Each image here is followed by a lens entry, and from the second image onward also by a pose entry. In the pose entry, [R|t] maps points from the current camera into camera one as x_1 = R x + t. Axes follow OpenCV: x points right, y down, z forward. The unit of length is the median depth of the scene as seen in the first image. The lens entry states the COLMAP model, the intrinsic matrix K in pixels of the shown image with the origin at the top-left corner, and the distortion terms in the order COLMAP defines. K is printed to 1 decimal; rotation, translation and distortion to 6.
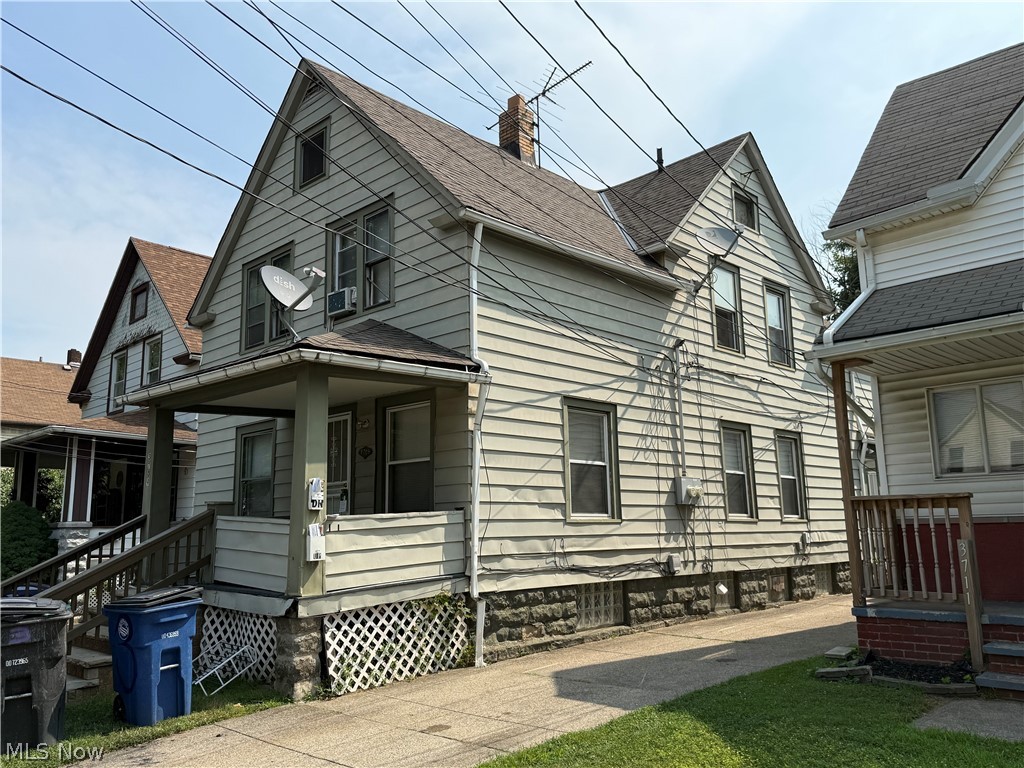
lens RADIAL K [[818.0, 0, 512.0], [0, 818.0, 384.0], [0, 0, 1]] dist [0.125688, -0.194394]
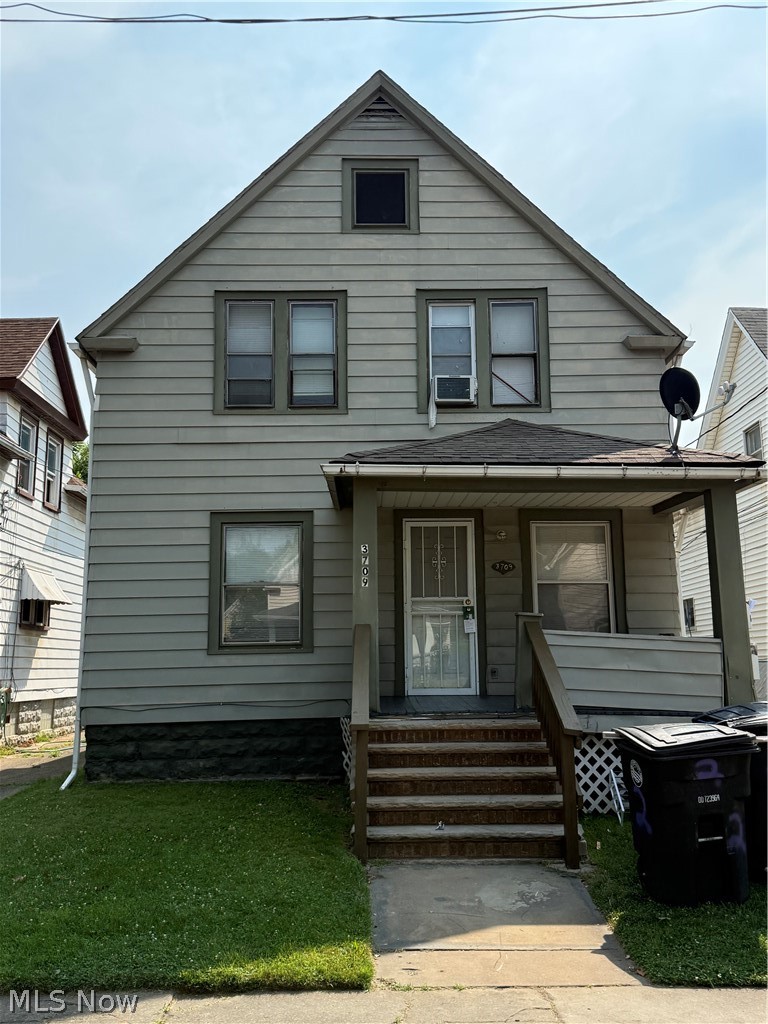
lens RADIAL K [[974.2, 0, 384.0], [0, 974.2, 512.0], [0, 0, 1]] dist [0.089068, -0.022458]
pose [[0.706549, 0.124853, 0.696563, -0.965880], [-0.128096, 0.990618, -0.047628, 0.086597], [-0.695974, -0.055575, 0.715913, 0.319236]]
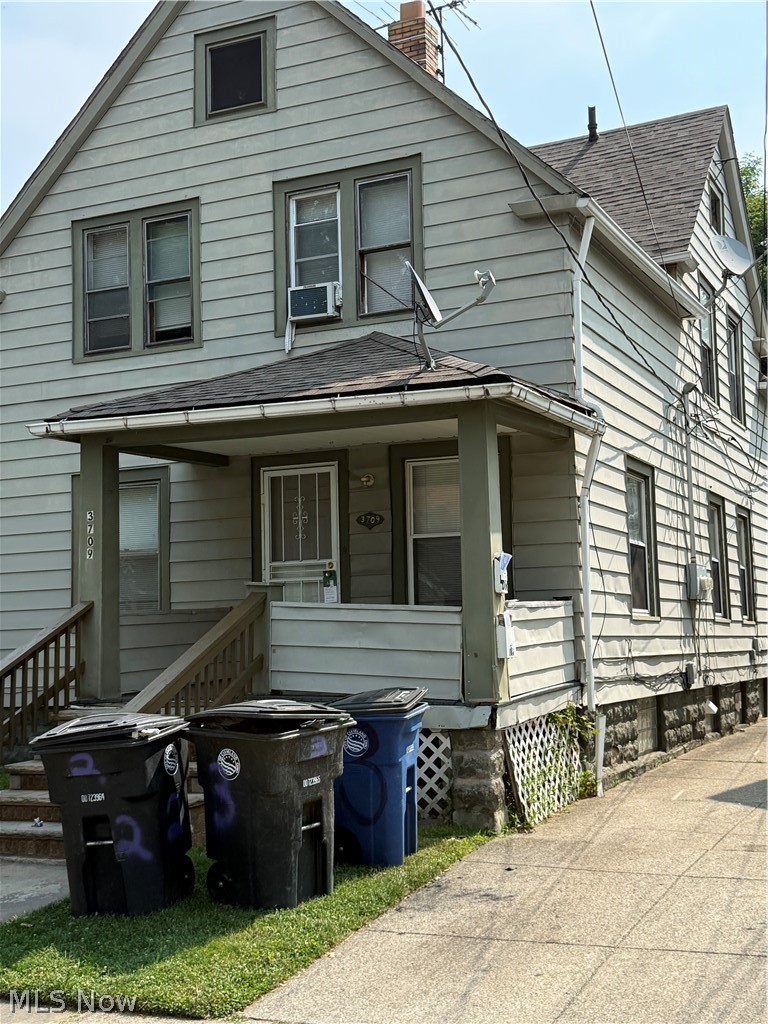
lens RADIAL K [[1320.6, 0, 384.0], [0, 1320.6, 512.0], [0, 0, 1]] dist [0.152992, -0.415832]
pose [[0.945494, 0.032368, 0.324027, -0.513536], [-0.054746, 0.996685, 0.060186, 0.005938], [-0.321004, -0.074645, 0.944131, -0.084507]]
